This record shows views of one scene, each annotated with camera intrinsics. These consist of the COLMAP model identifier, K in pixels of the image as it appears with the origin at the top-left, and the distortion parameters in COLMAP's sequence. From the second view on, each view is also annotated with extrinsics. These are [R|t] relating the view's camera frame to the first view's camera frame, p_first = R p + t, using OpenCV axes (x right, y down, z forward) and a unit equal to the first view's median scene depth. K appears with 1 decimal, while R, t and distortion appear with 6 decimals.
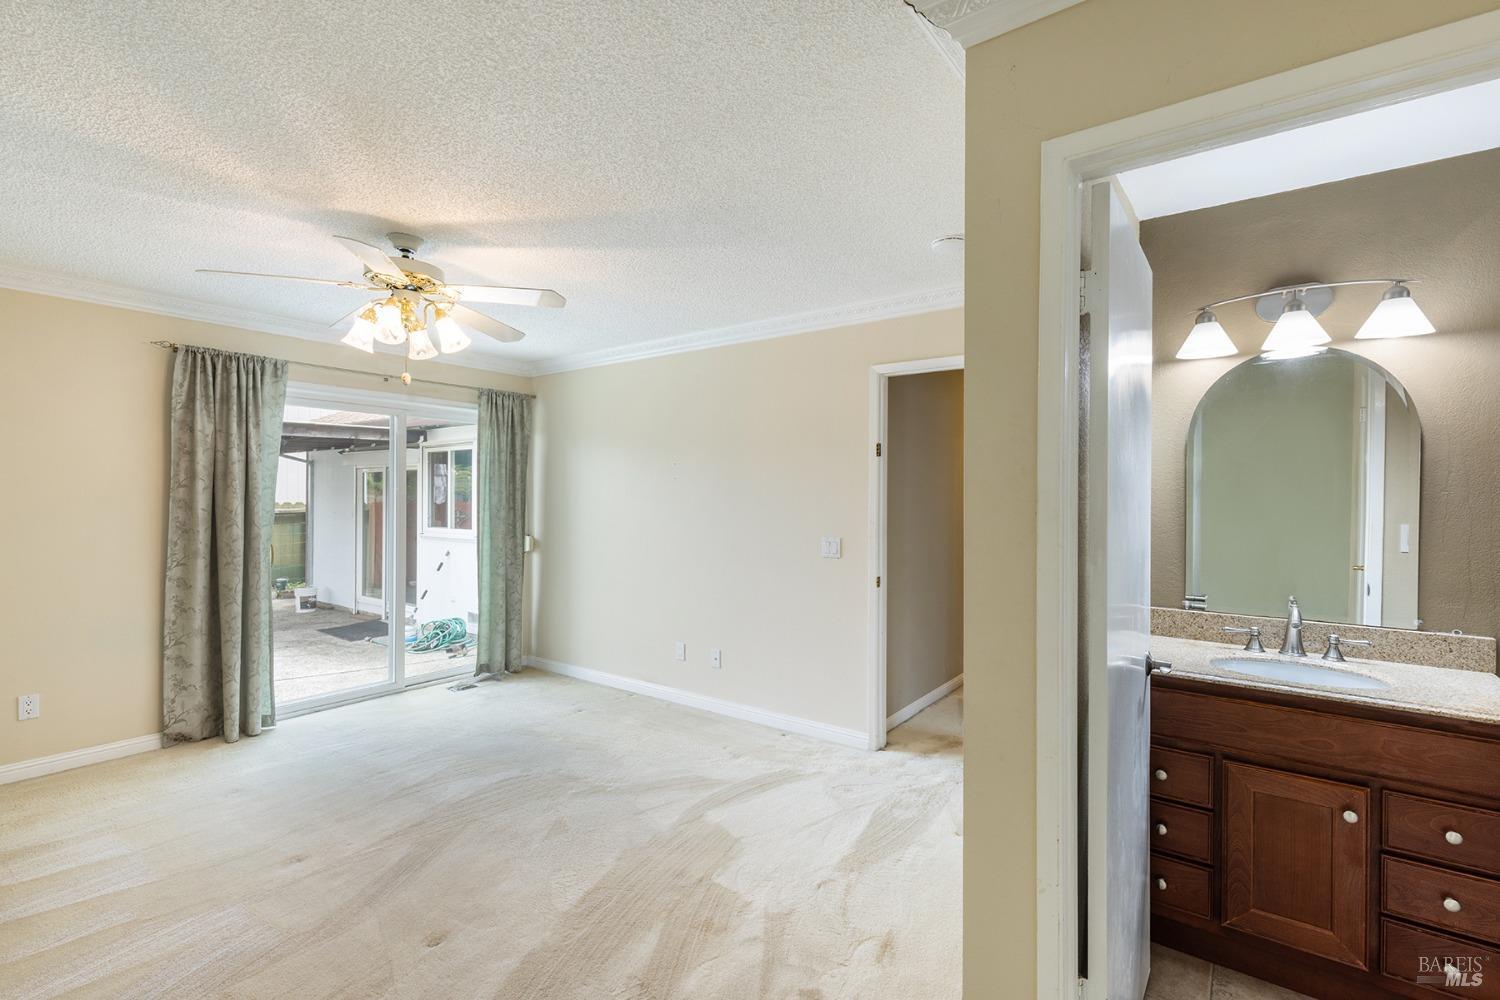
lens RADIAL K [[673.6, 0, 759.0], [0, 673.6, 505.7], [0, 0, 1]] dist [0.003788, 0.000189]
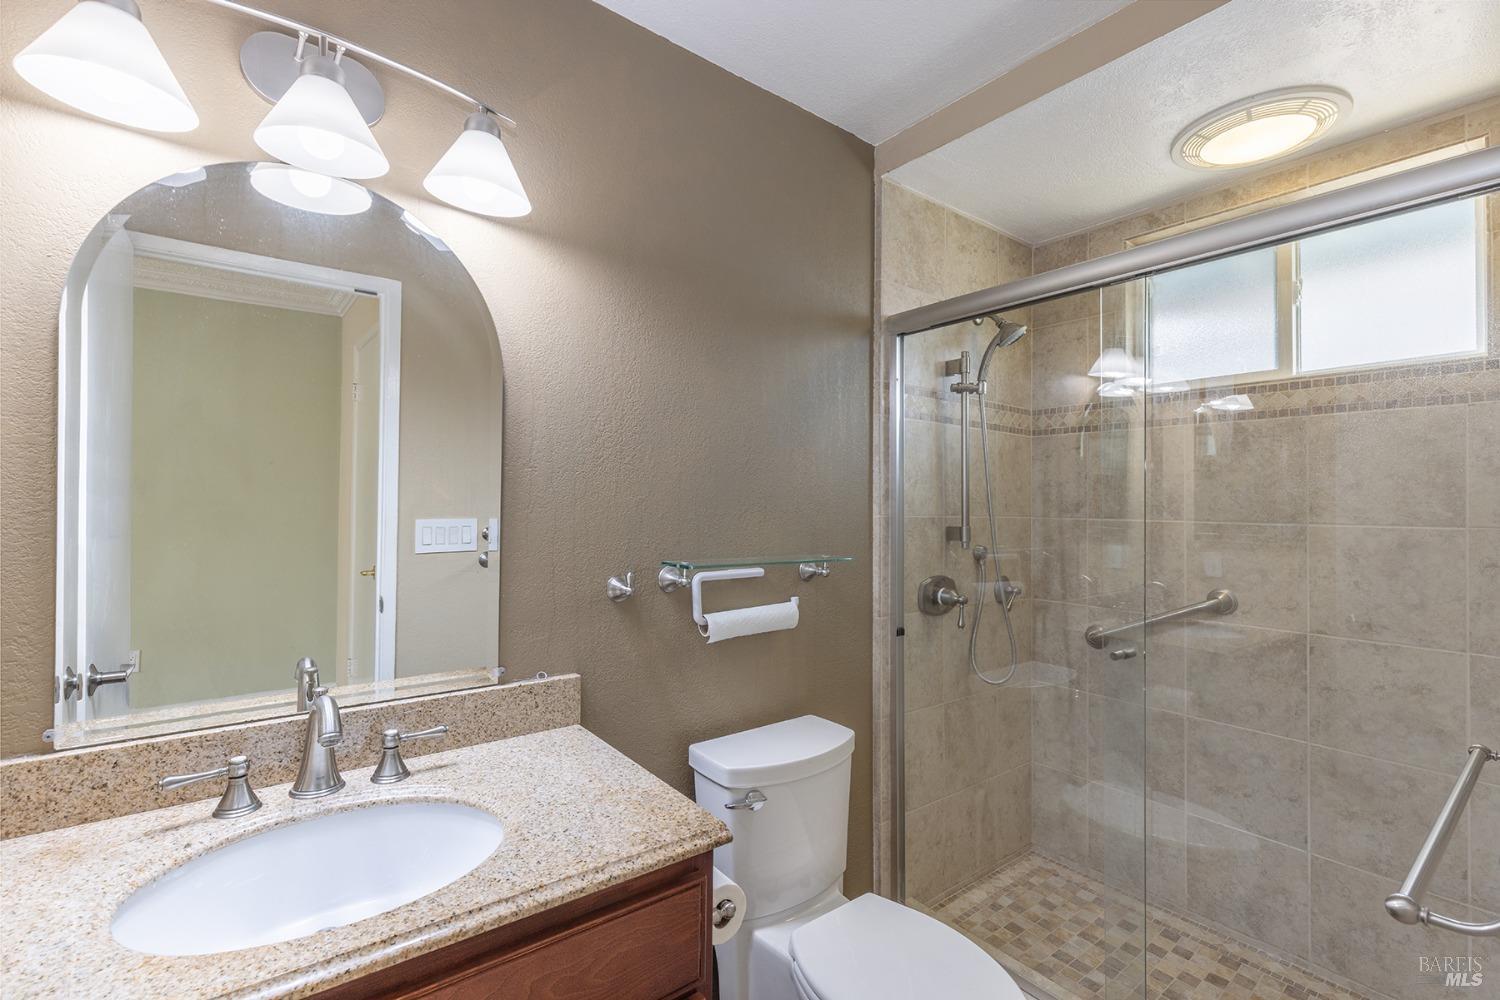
lens RADIAL K [[673.6, 0, 759.4], [0, 673.6, 499.4], [0, 0, 1]] dist [0.003788, 0.000189]
pose [[0.255556, 0.001118, 0.966794, 0.416170], [-0.001878, 0.999998, -0.000660, 0.010784], [-0.966792, -0.001646, 0.255558, 0.589666]]
